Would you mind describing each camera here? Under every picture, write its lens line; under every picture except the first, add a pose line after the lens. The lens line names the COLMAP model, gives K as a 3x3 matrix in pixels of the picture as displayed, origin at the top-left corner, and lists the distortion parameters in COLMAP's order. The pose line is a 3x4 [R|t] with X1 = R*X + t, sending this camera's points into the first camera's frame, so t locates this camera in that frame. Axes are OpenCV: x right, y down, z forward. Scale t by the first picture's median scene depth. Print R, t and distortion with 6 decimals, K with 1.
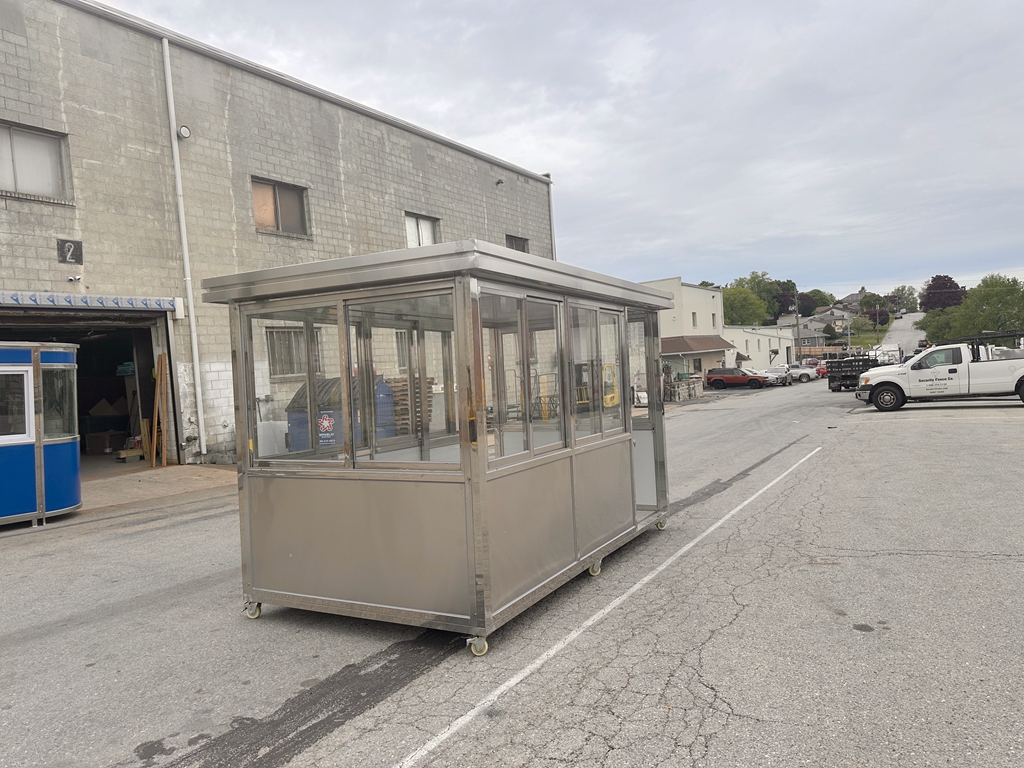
lens RADIAL K [[715.7, 0, 509.8], [0, 715.7, 393.2], [0, 0, 1]] dist [0.043207, -0.056555]
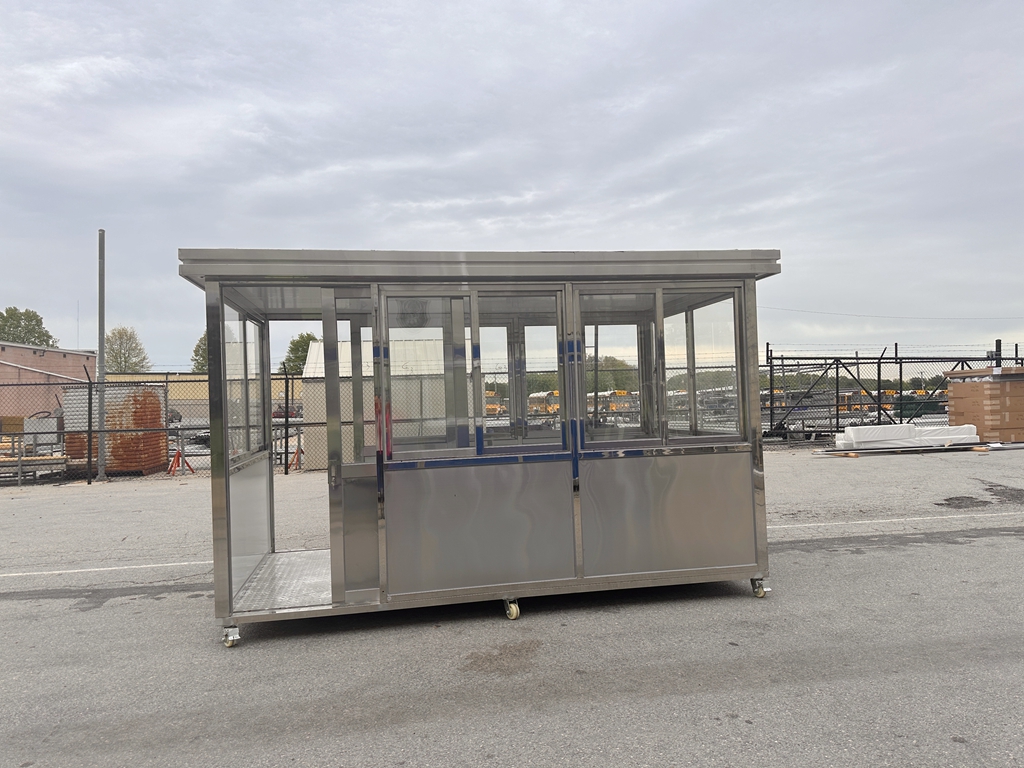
lens RADIAL K [[715.7, 0, 510.0], [0, 715.7, 387.6], [0, 0, 1]] dist [0.043207, -0.056555]
pose [[-0.637245, 0.088232, 0.765594, -0.310898], [0.079357, 0.995656, -0.048693, 0.016995], [-0.766565, 0.029725, -0.641479, 0.639923]]
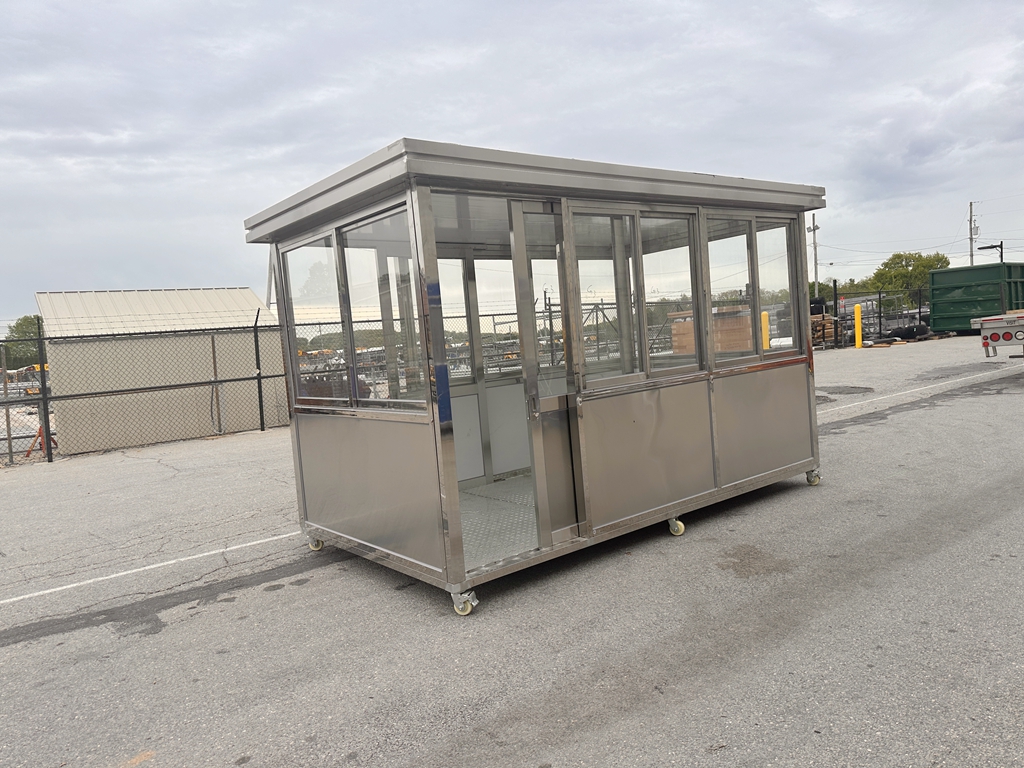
lens RADIAL K [[715.7, 0, 510.6], [0, 715.7, 387.7], [0, 0, 1]] dist [0.043207, -0.056555]
pose [[-0.917216, 0.106530, 0.383882, -0.126525], [0.139906, 0.988345, 0.060007, 0.007072], [-0.373015, 0.108747, -0.921430, 0.757983]]
